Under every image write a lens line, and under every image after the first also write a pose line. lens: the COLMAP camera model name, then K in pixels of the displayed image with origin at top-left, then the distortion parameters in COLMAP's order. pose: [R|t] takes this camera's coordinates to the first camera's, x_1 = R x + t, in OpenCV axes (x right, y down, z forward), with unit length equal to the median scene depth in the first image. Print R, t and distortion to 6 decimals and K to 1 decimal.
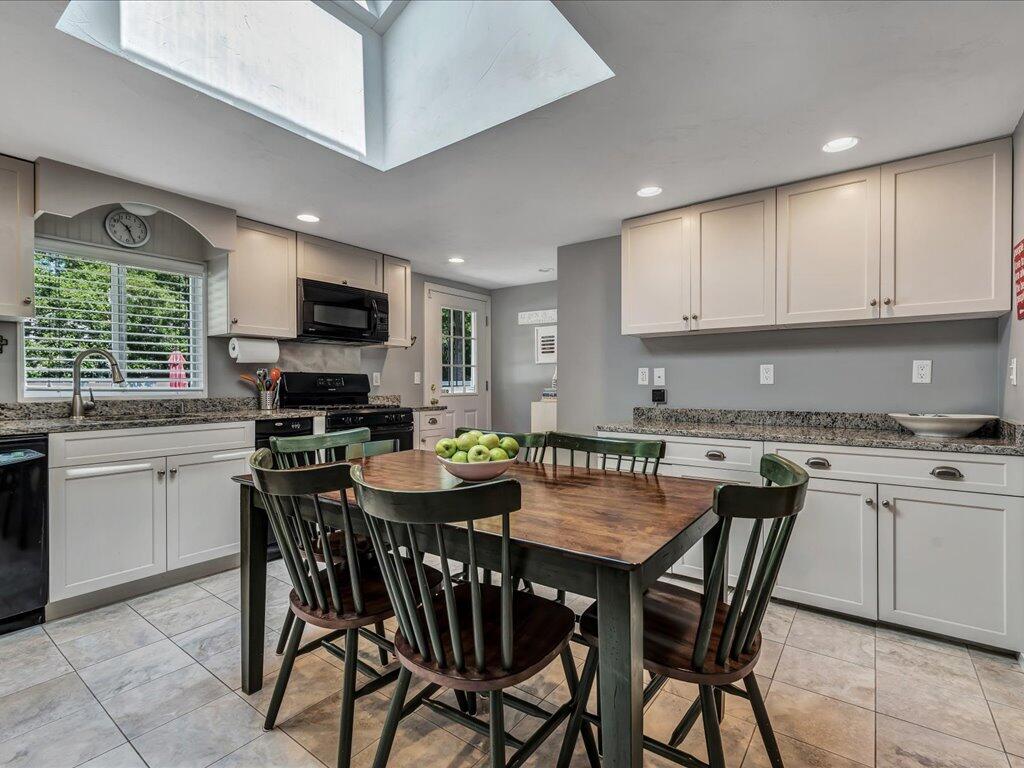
lens RADIAL K [[493.6, 0, 508.1], [0, 493.6, 385.1], [0, 0, 1]] dist [-0.002344, 0.000200]
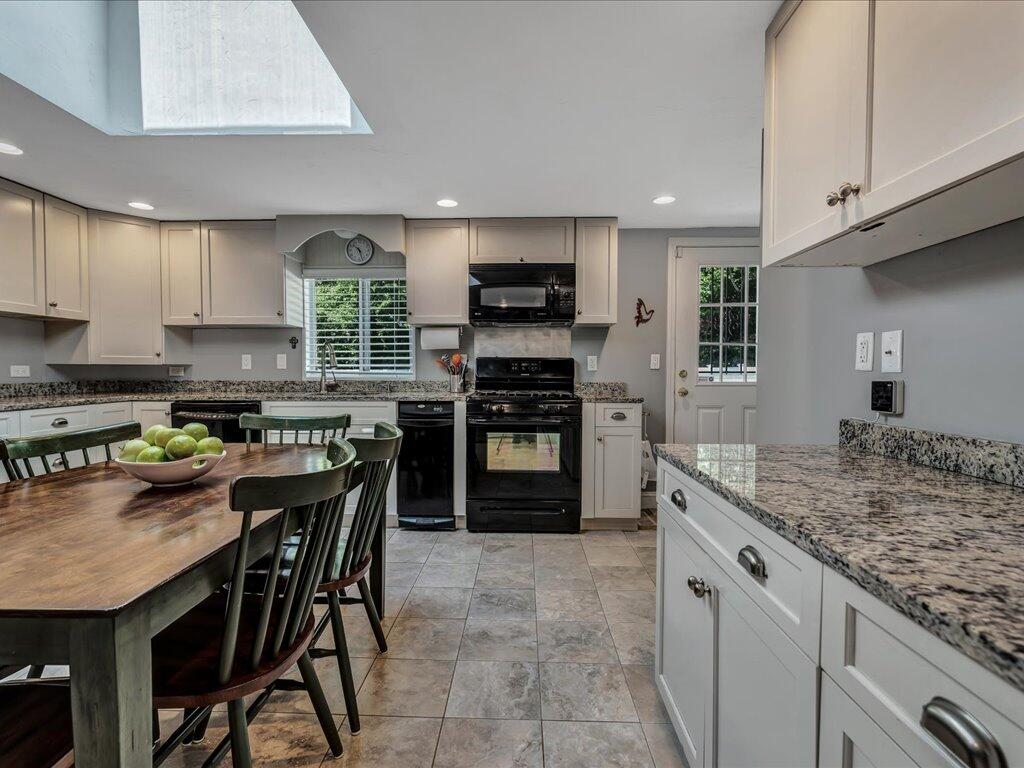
lens RADIAL K [[493.6, 0, 508.1], [0, 493.6, 385.1], [0, 0, 1]] dist [-0.002344, 0.000200]
pose [[0.570591, 0.027358, -0.820778, 0.459229], [-0.004651, 0.999537, 0.030082, 0.000520], [0.821221, -0.013347, 0.570454, 0.481845]]
